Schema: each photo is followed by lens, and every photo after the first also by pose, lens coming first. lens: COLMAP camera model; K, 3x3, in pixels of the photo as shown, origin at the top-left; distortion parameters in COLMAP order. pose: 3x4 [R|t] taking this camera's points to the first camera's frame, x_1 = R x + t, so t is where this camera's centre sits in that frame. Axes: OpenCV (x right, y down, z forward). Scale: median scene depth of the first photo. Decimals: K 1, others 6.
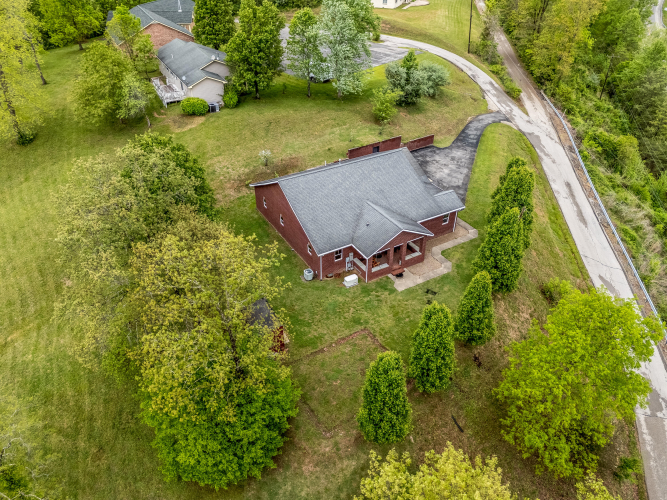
lens RADIAL K [[499.5, 0, 333.7], [0, 499.5, 251.1], [0, 0, 1]] dist [0.030777, -0.021371]
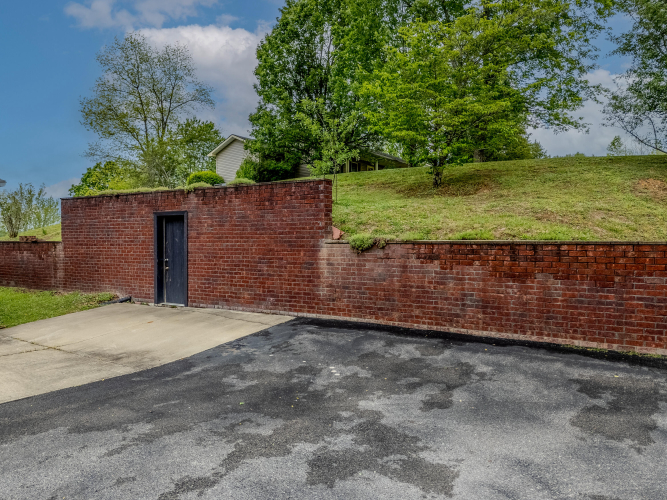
lens RADIAL K [[499.5, 0, 332.1], [0, 499.5, 249.0], [0, 0, 1]] dist [0.030777, -0.021371]
pose [[0.411571, 0.013142, -0.911283, 0.260284], [-0.504435, 0.836057, -0.215766, -0.185429], [0.759048, 0.548486, 0.350726, 0.961396]]
